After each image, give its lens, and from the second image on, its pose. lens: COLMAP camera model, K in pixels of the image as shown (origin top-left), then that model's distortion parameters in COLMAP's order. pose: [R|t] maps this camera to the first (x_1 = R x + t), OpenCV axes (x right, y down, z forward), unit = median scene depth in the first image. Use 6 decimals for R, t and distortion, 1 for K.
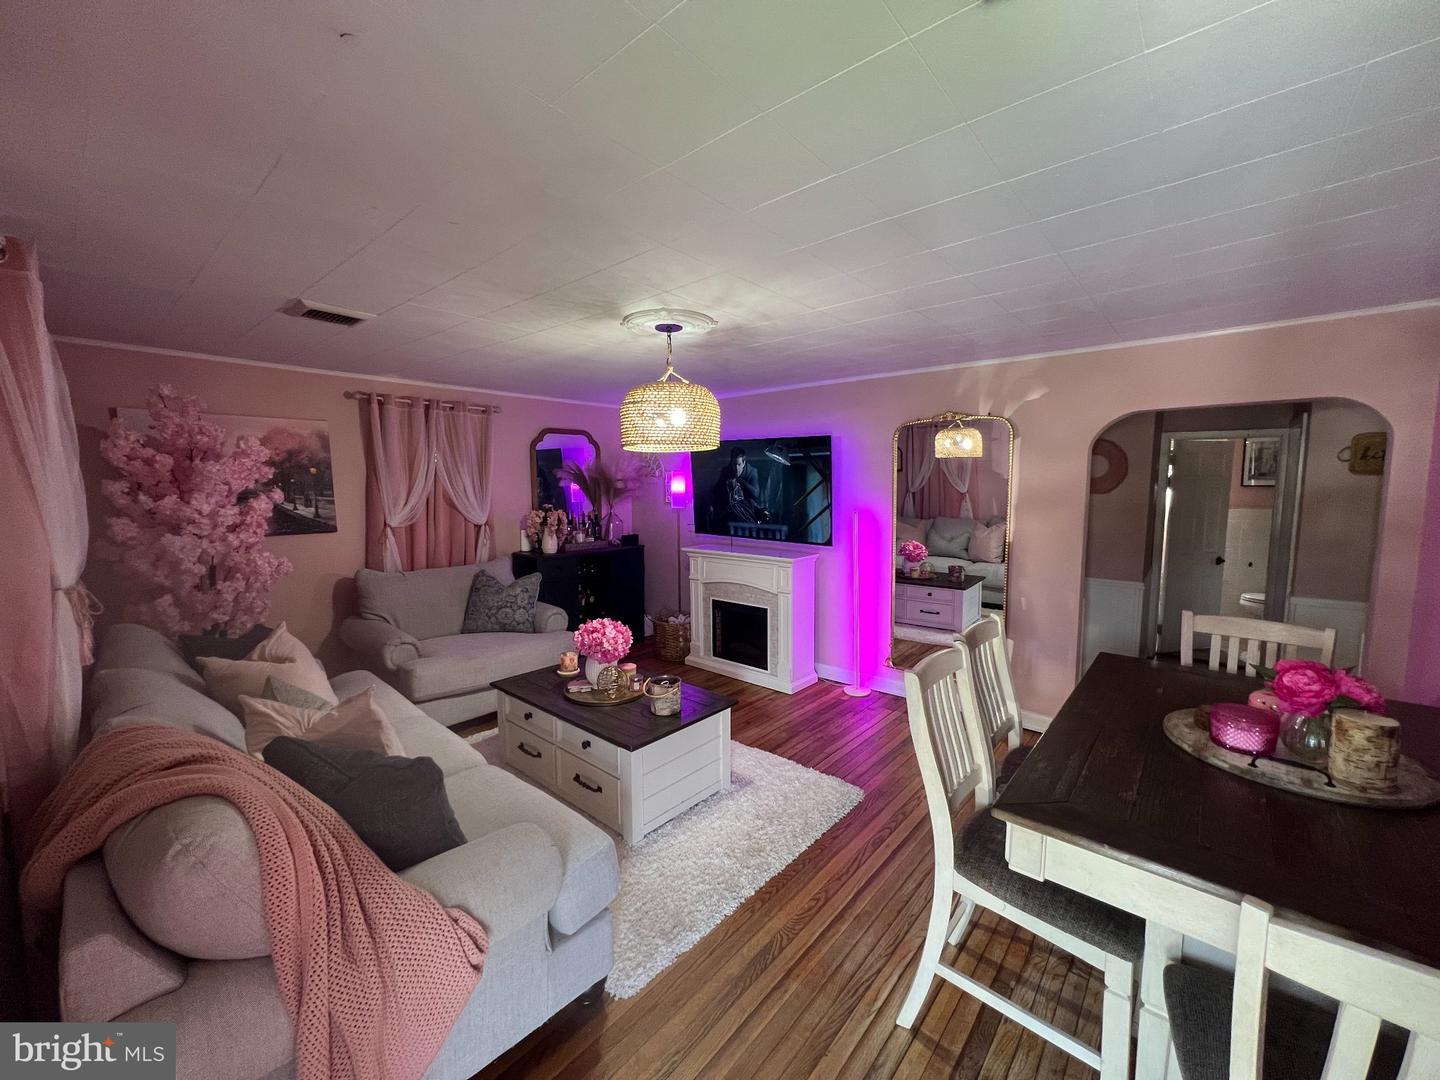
lens RADIAL K [[575.5, 0, 712.6], [0, 575.5, 542.7], [0, 0, 1]] dist [0.003040, -0.000060]
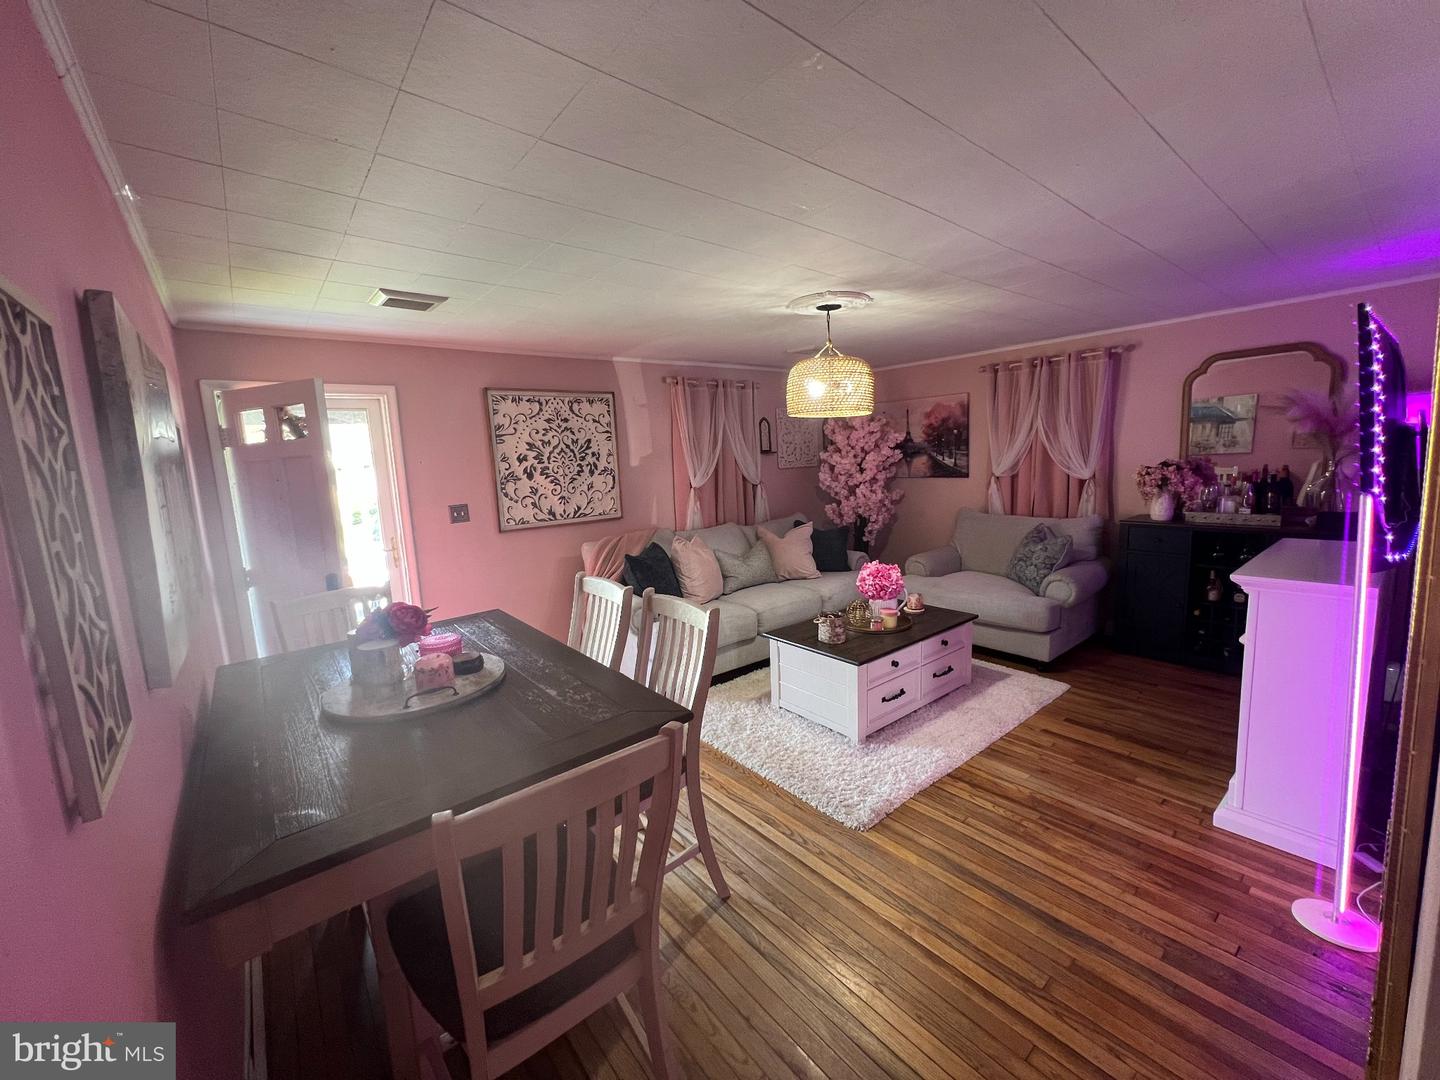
lens RADIAL K [[575.5, 0, 712.6], [0, 575.5, 533.0], [0, 0, 1]] dist [0.003040, -0.000060]
pose [[-0.169553, 0.140555, -0.975447, 0.774917], [-0.060764, 0.986403, 0.152695, -0.061972], [0.983646, 0.085162, -0.158707, 0.674669]]
